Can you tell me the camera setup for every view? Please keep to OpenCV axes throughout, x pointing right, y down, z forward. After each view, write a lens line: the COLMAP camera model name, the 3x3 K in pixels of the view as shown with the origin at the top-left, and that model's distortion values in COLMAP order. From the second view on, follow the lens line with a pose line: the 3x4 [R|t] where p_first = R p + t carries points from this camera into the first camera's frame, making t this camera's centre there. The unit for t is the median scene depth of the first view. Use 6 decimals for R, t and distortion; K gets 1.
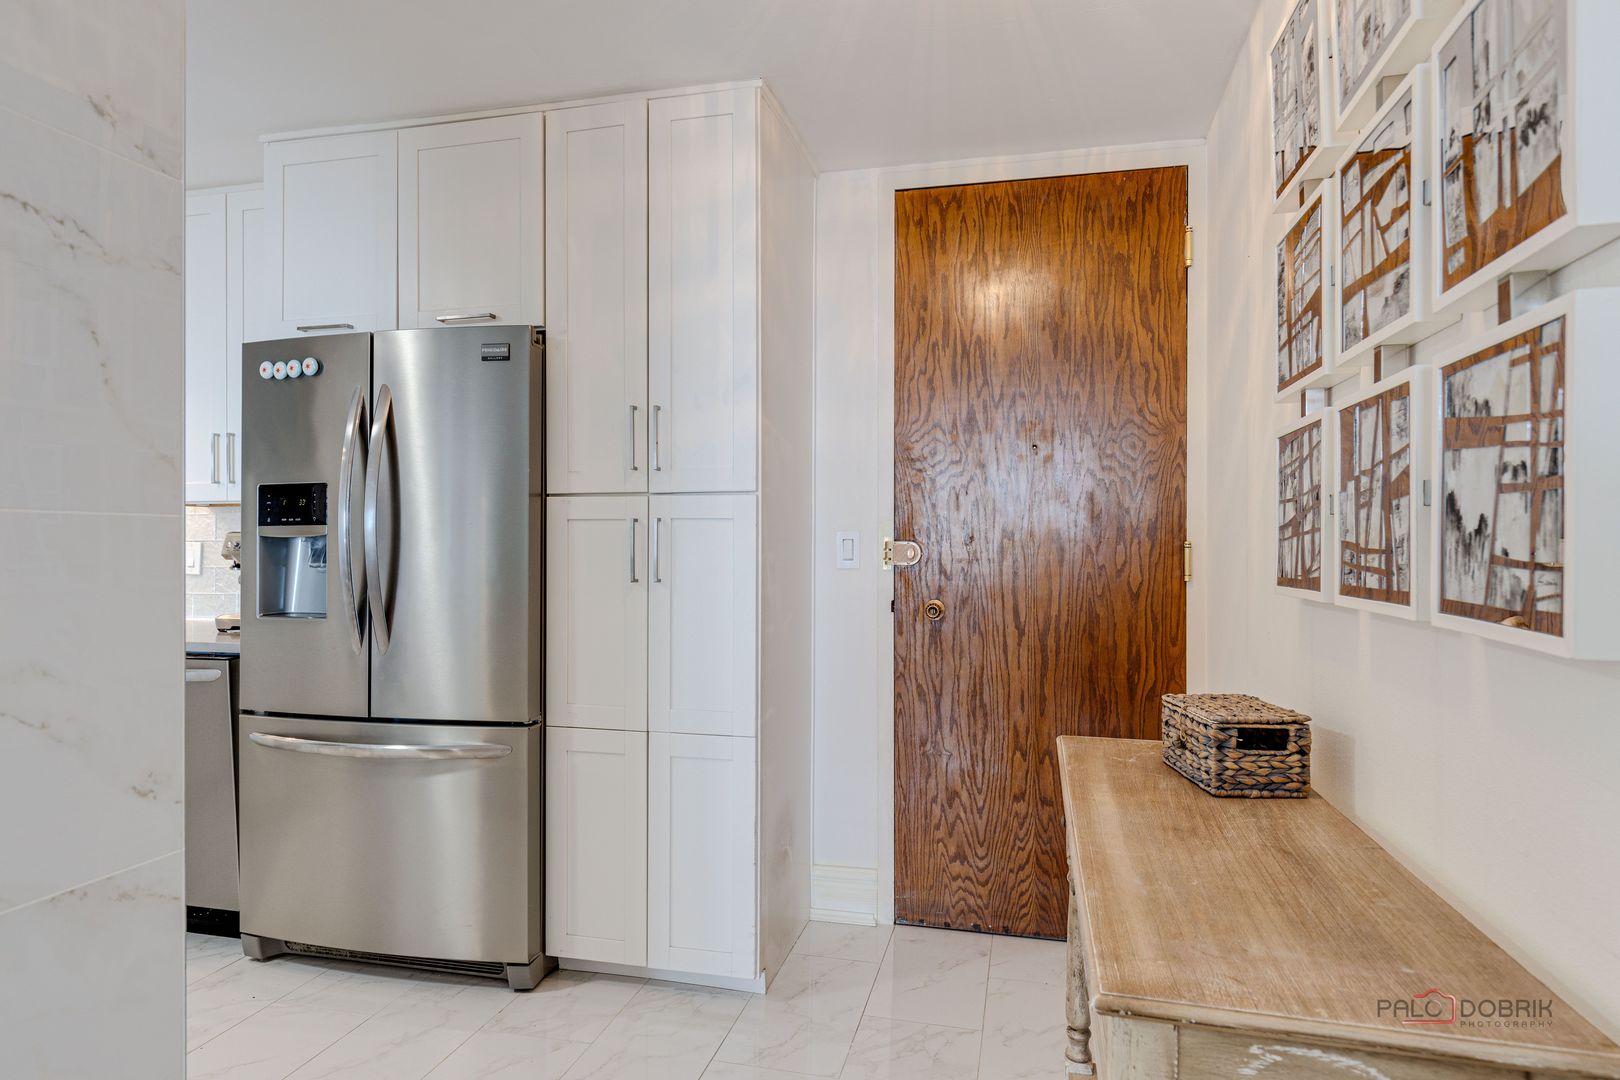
lens RADIAL K [[925.8, 0, 810.5], [0, 925.8, 542.1], [0, 0, 1]] dist [-0.003445, 0.000220]
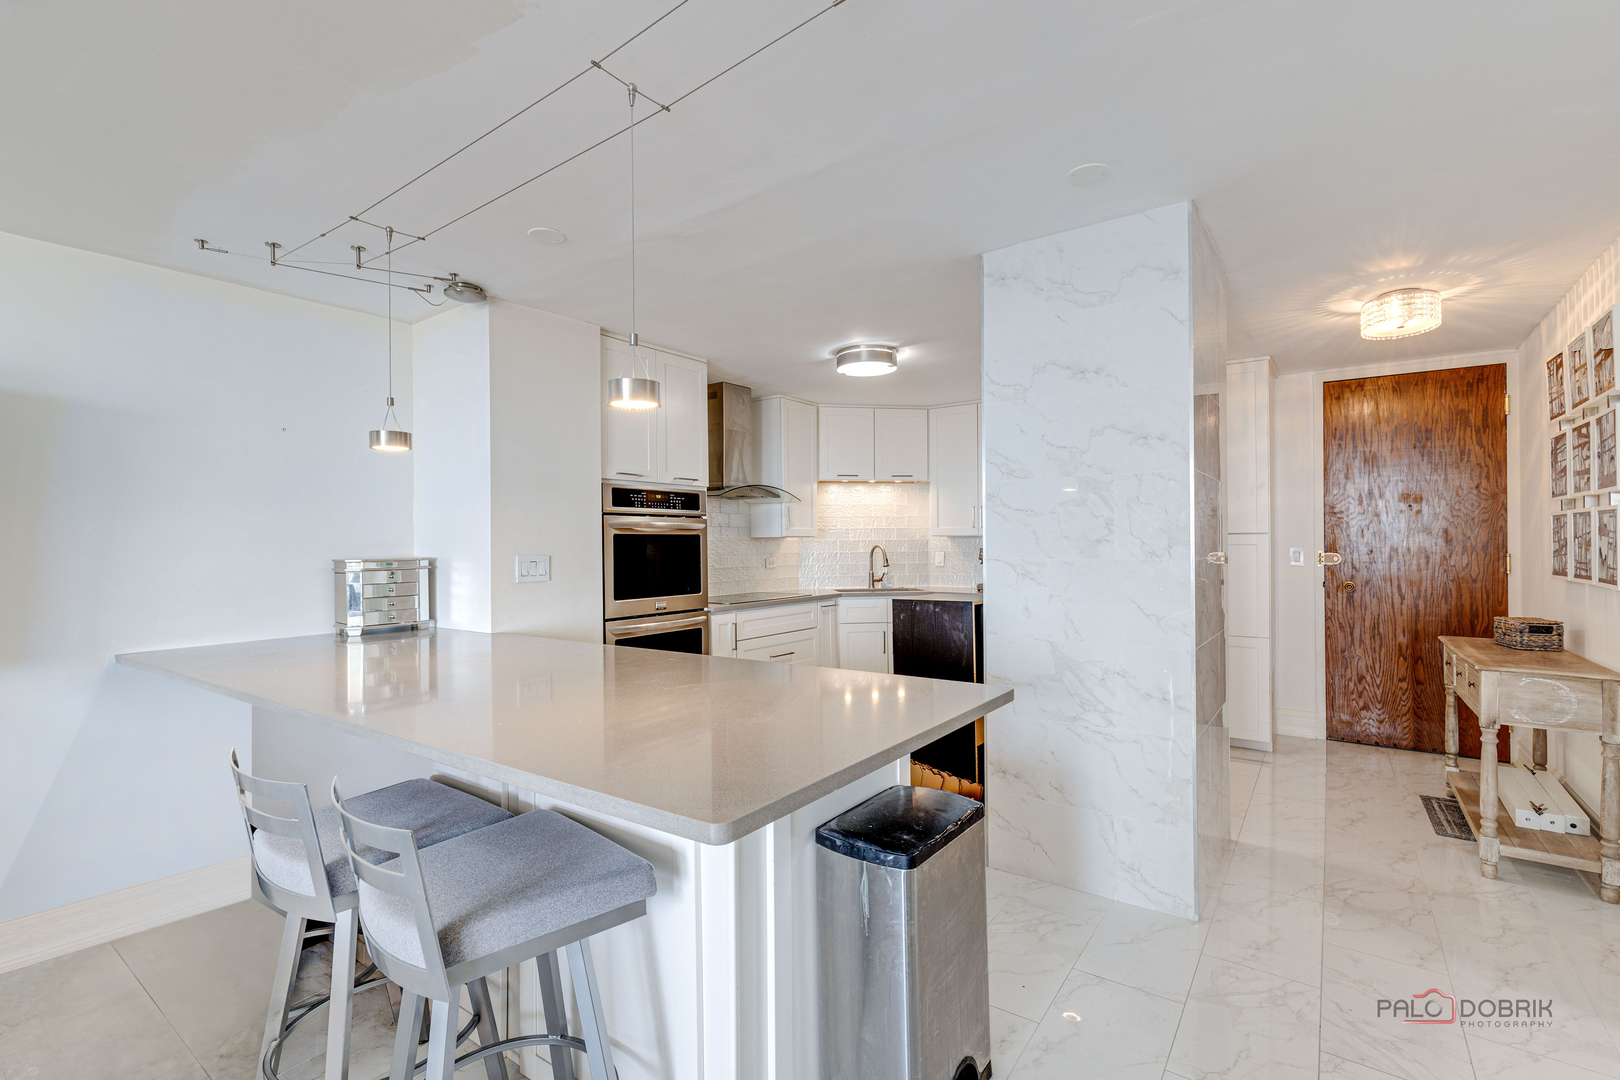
lens RADIAL K [[725.4, 0, 806.6], [0, 725.4, 537.7], [0, 0, 1]] dist [-0.001780, 0.000086]
pose [[0.924526, -0.009367, -0.381003, -0.373680], [0.007864, 0.999954, -0.005500, -0.035848], [0.381037, 0.002089, 0.924557, -0.963268]]
